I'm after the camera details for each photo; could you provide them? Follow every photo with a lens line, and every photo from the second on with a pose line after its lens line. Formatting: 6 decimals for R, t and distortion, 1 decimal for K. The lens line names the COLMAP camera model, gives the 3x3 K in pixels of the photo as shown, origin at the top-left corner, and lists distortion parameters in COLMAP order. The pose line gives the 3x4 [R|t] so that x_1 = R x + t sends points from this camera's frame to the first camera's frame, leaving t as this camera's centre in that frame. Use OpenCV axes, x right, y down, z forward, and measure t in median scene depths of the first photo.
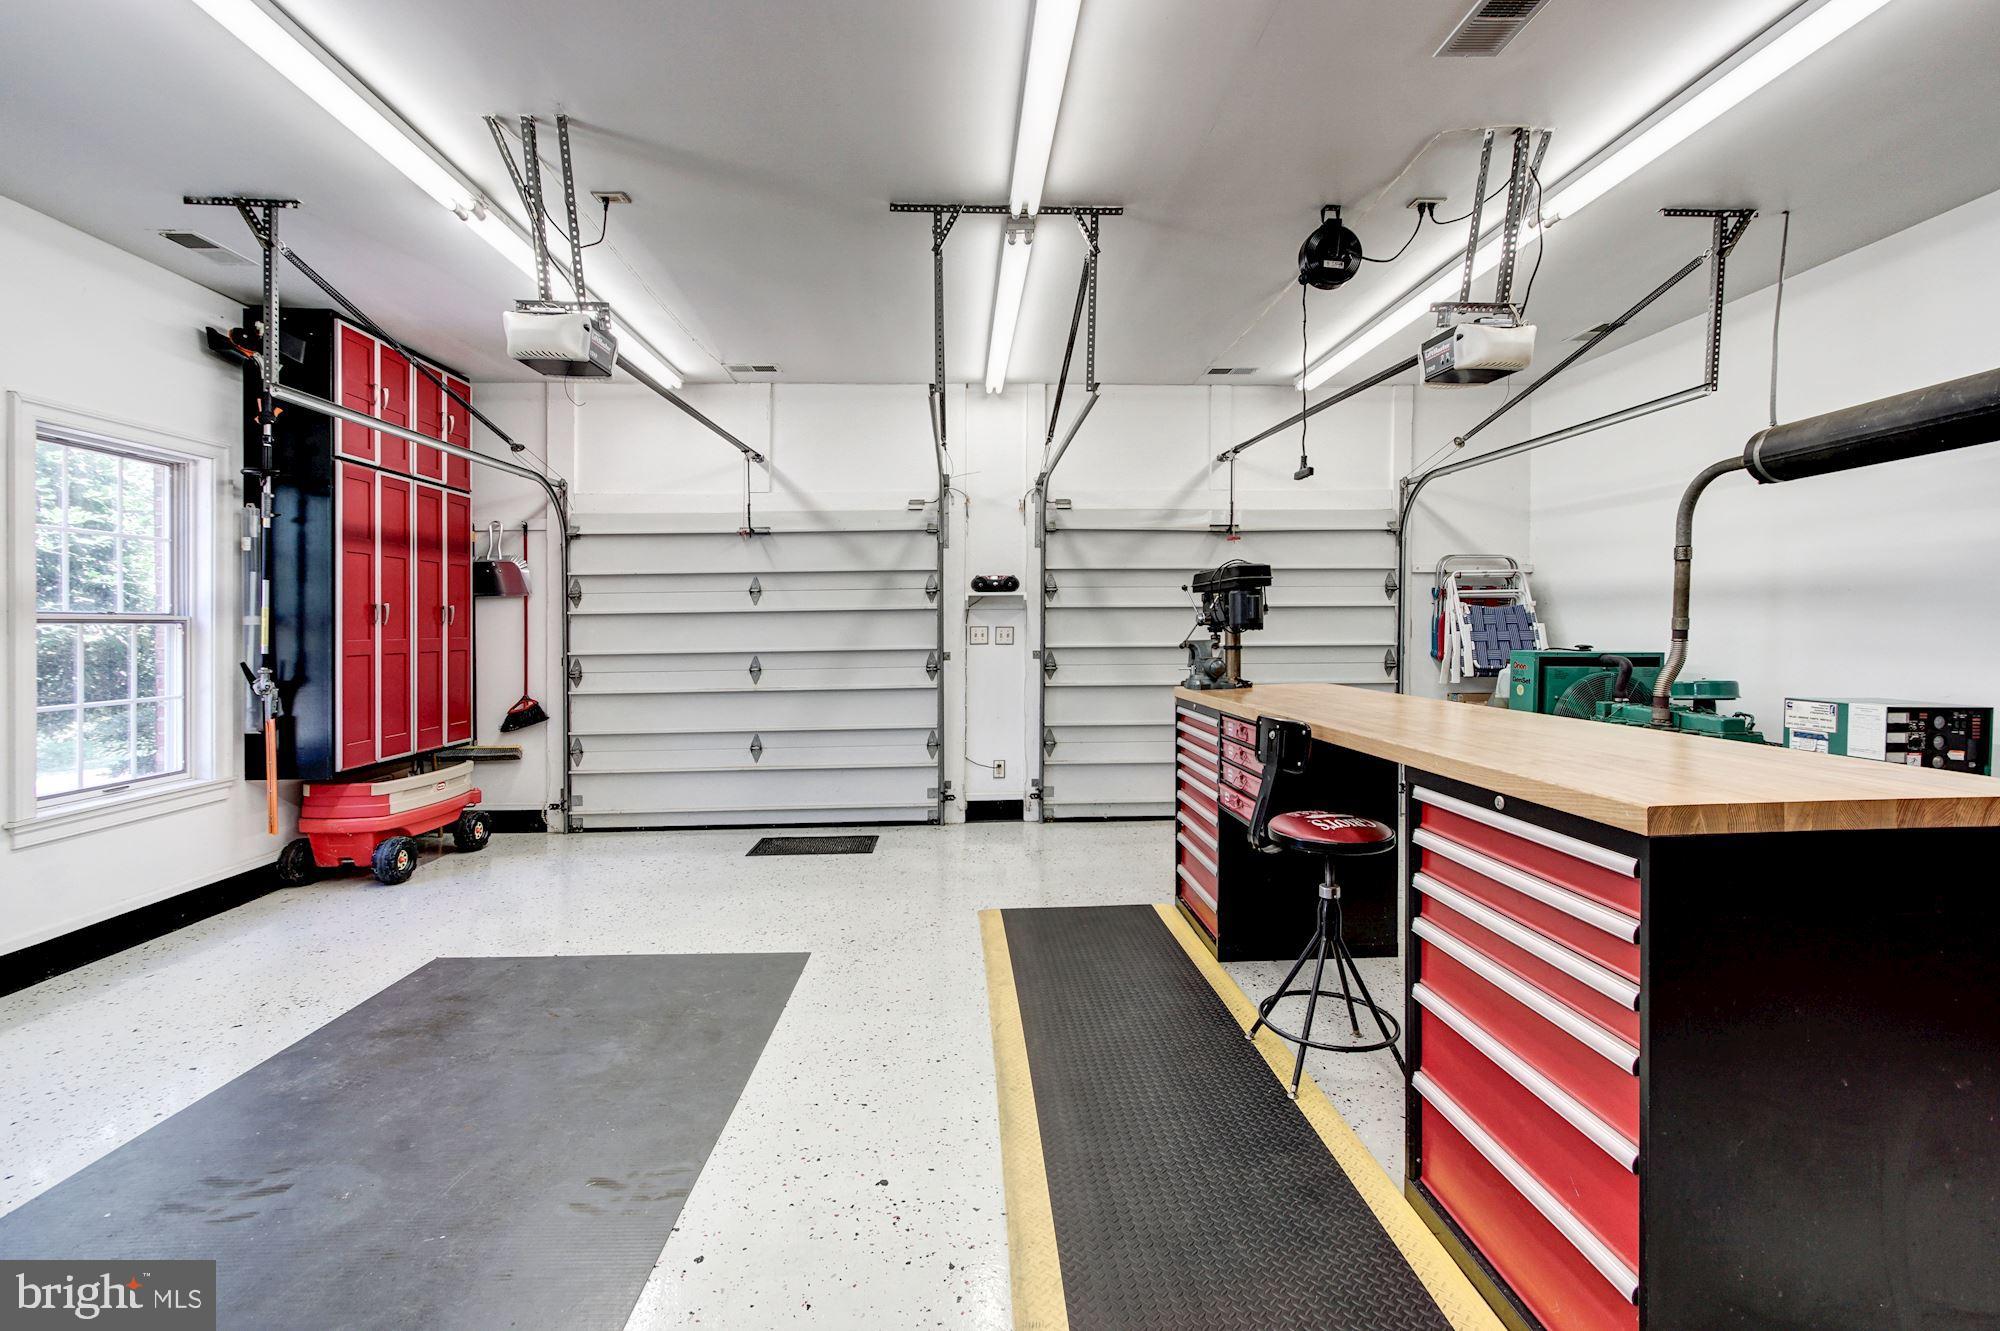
lens RADIAL K [[887.7, 0, 995.6], [0, 887.7, 635.4], [0, 0, 1]] dist [-0.008286, 0.004455]
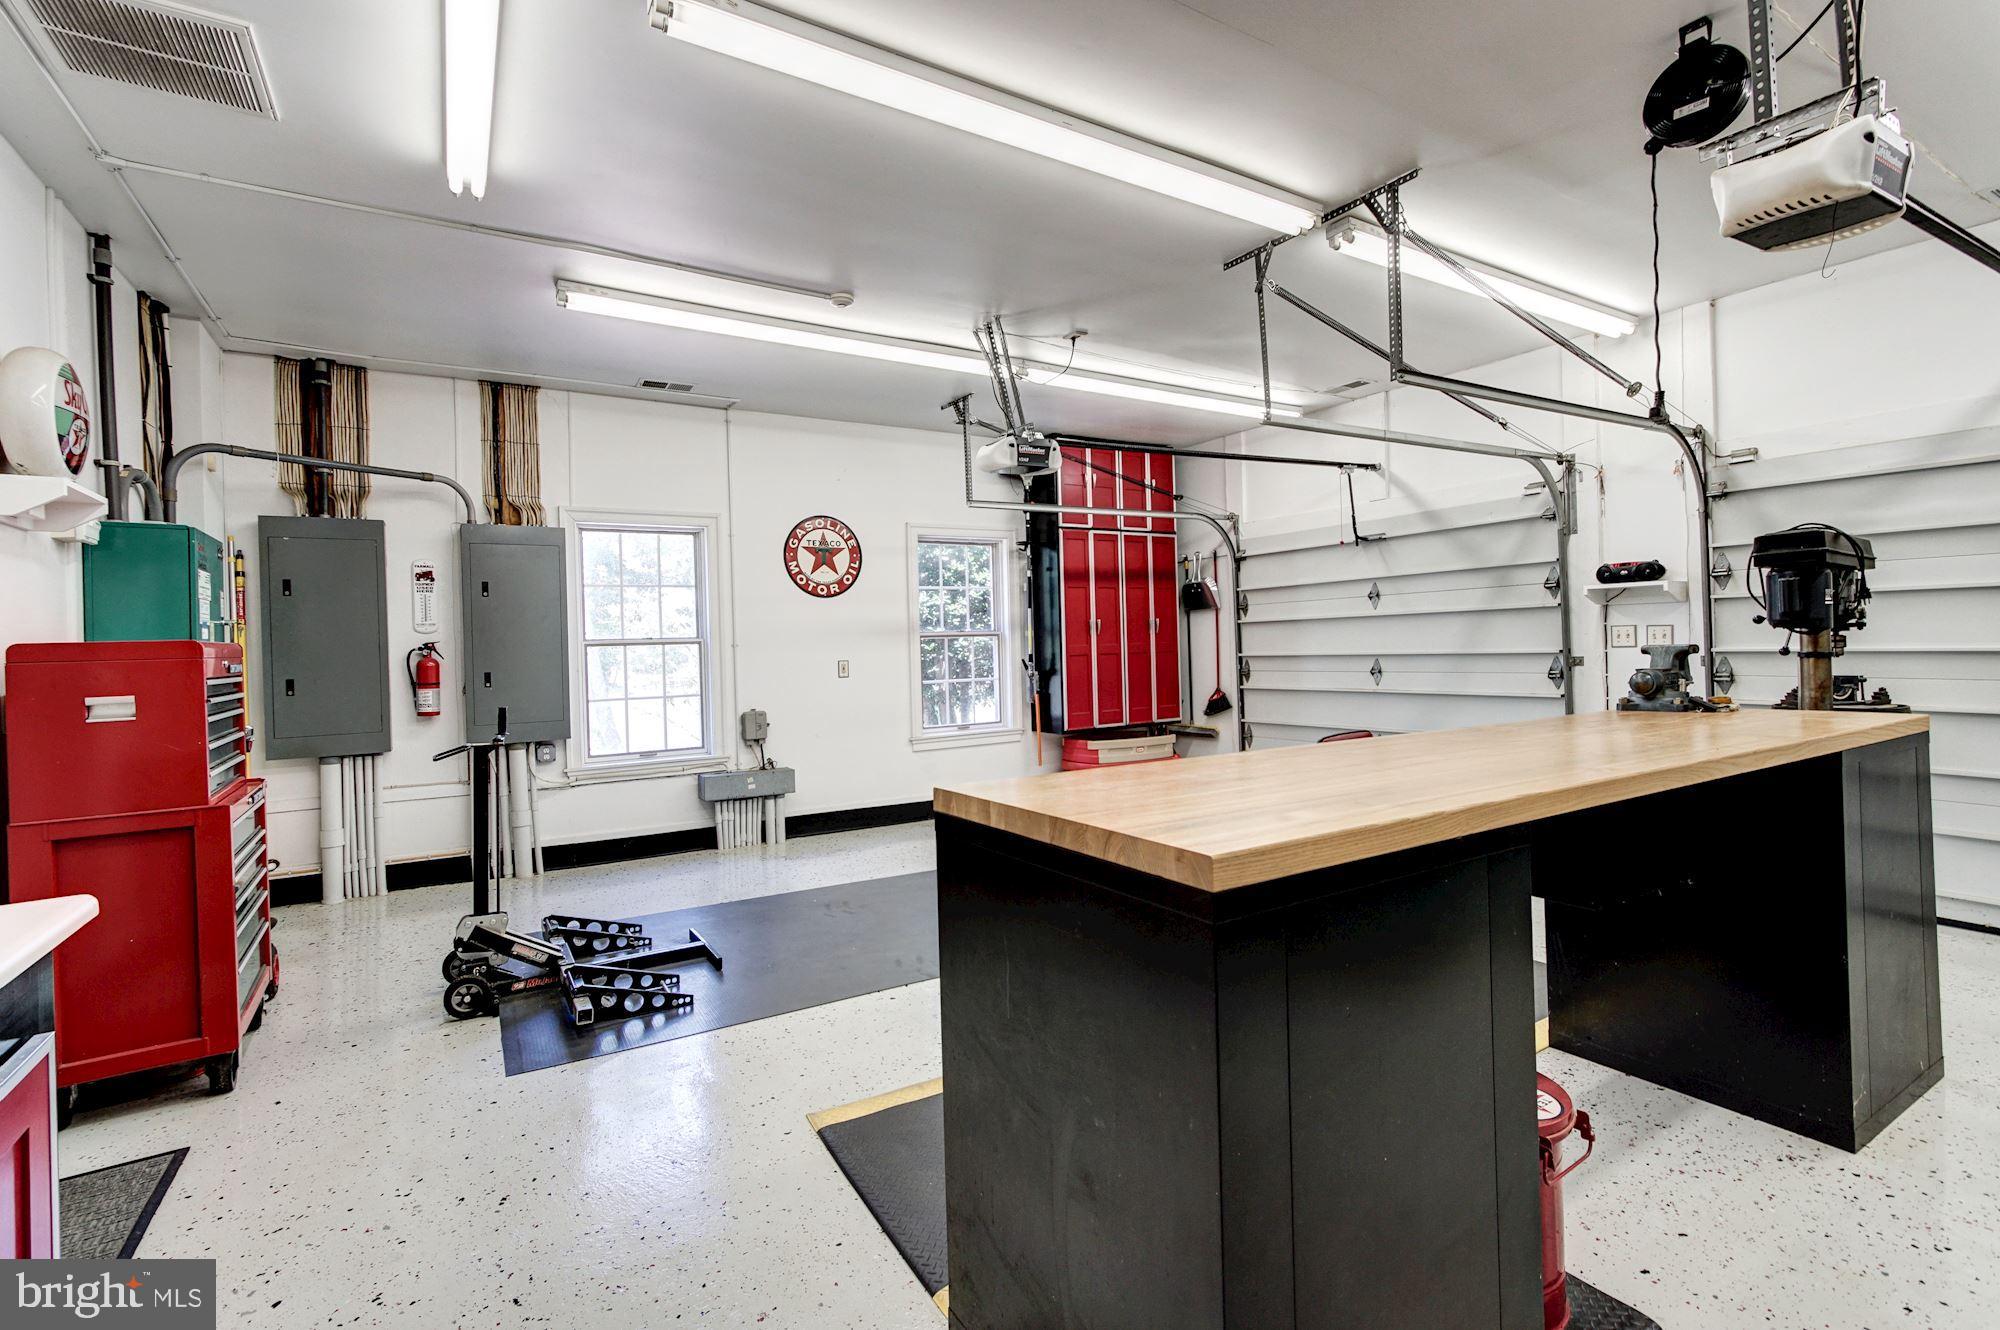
lens RADIAL K [[887.7, 0, 991.9], [0, 887.7, 649.2], [0, 0, 1]] dist [-0.008286, 0.004455]
pose [[0.491622, 0.002029, -0.870806, 0.418722], [0.013169, 0.999866, 0.009764, -0.003708], [0.870709, -0.016268, 0.491529, 0.098872]]
